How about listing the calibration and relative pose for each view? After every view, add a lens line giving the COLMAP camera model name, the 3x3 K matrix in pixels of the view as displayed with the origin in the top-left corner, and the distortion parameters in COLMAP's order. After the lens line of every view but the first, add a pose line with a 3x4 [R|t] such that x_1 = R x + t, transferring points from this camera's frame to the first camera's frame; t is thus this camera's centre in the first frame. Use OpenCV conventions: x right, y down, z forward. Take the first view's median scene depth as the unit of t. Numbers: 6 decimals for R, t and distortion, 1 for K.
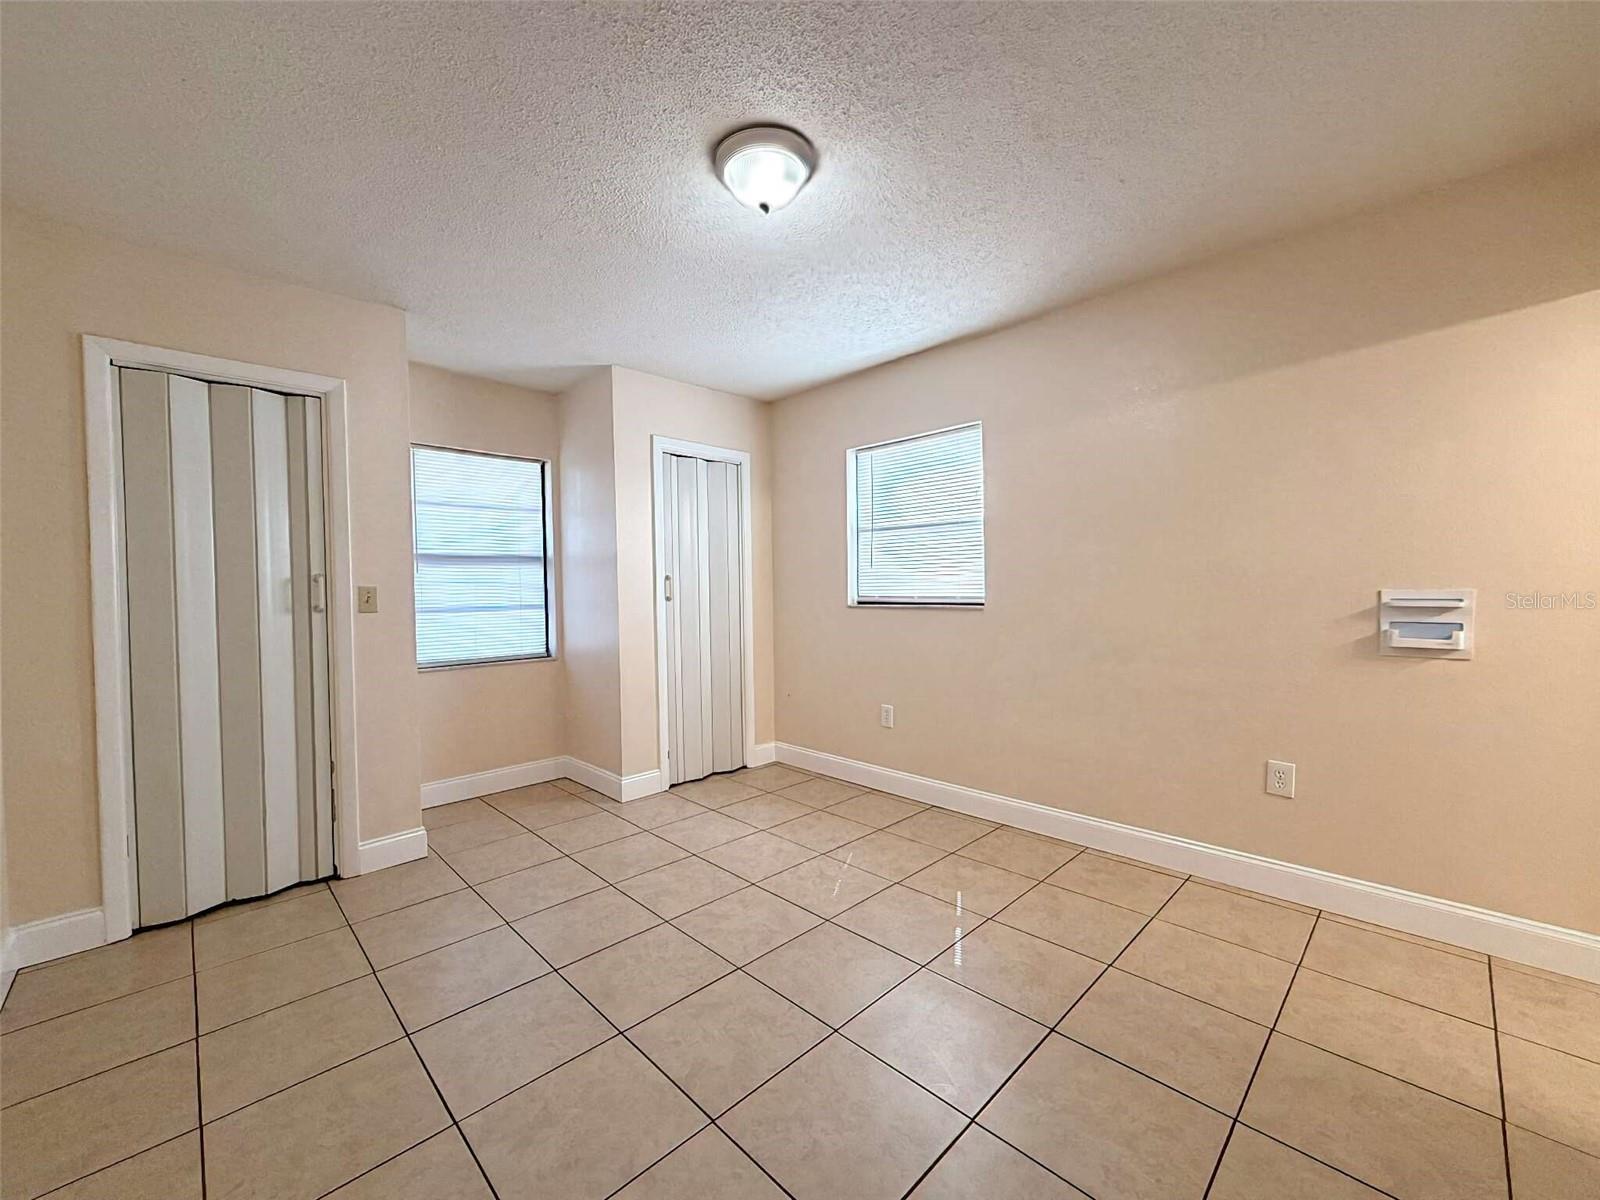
lens RADIAL K [[642.2, 0, 795.8], [0, 642.2, 600.5], [0, 0, 1]] dist [0.001958, 0.000265]
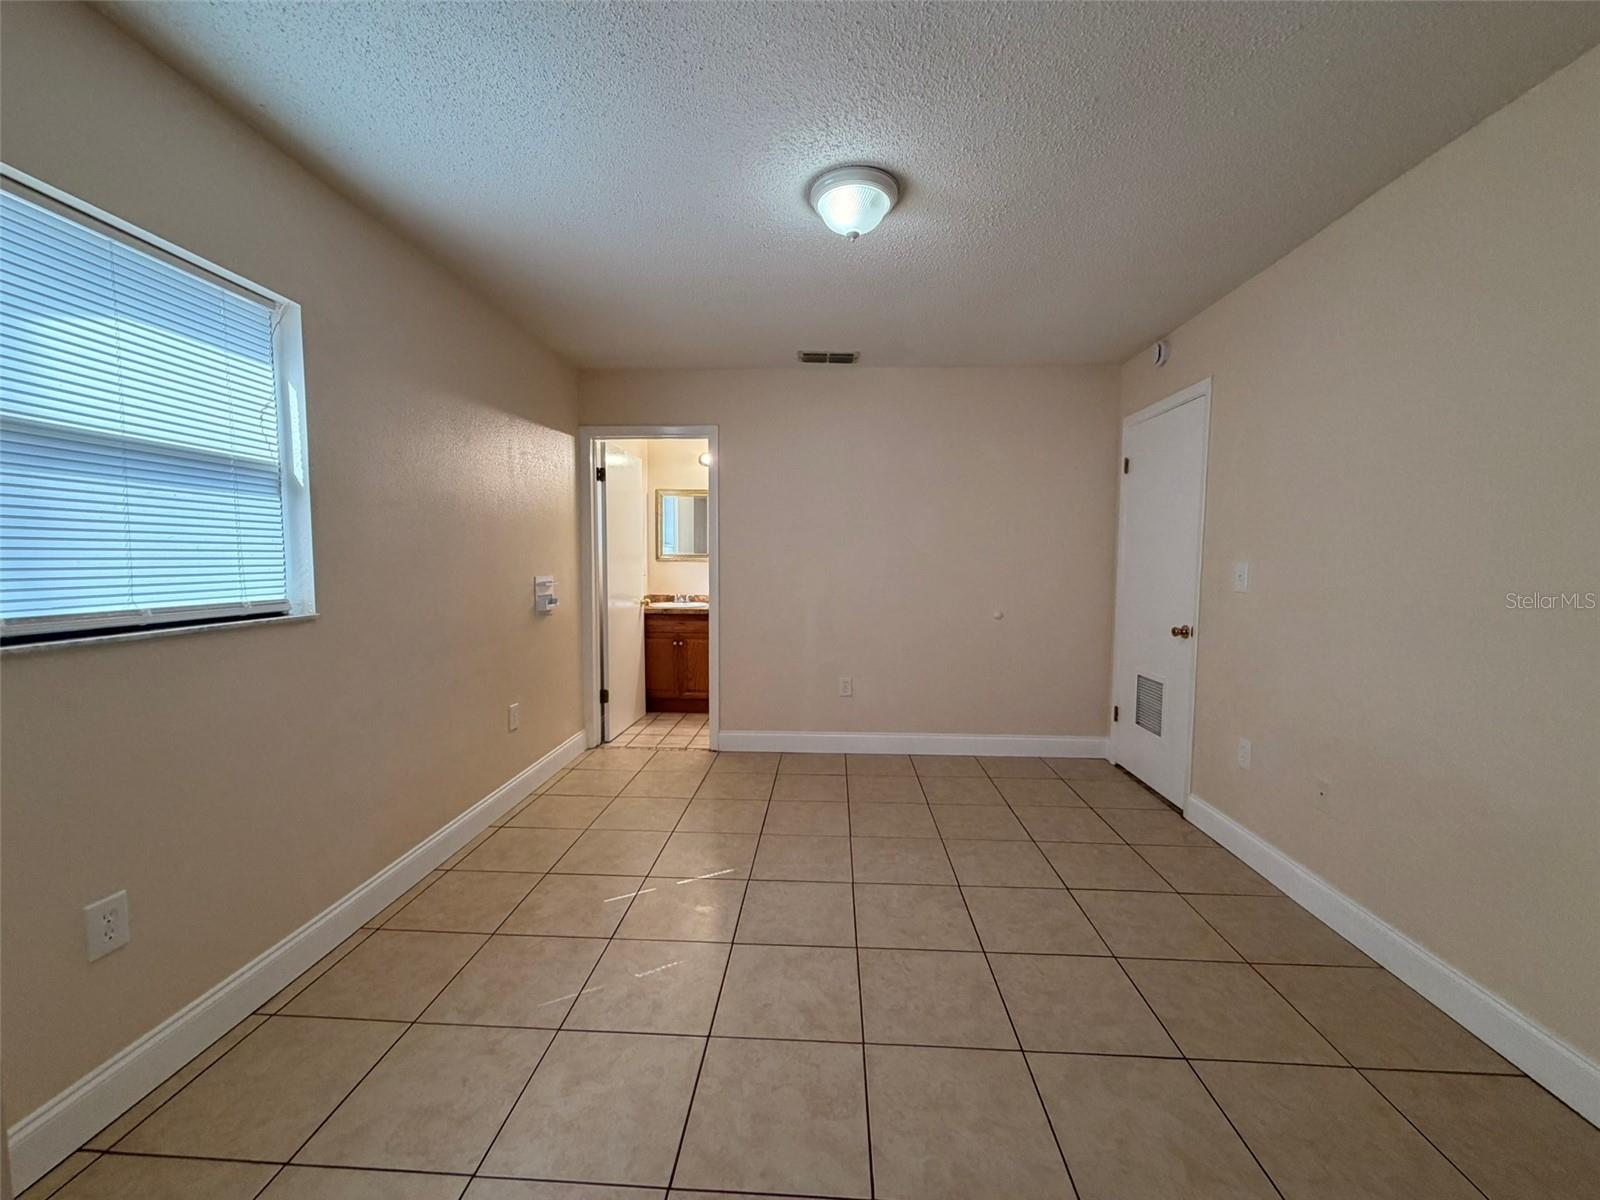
lens RADIAL K [[640.7, 0, 795.8], [0, 640.7, 600.3], [0, 0, 1]] dist [0.001518, -0.000012]
pose [[-0.674310, -0.036587, 0.737542, -0.624076], [0.020513, 0.997458, 0.068235, -0.048753], [-0.738164, 0.061140, -0.671845, 1.419075]]
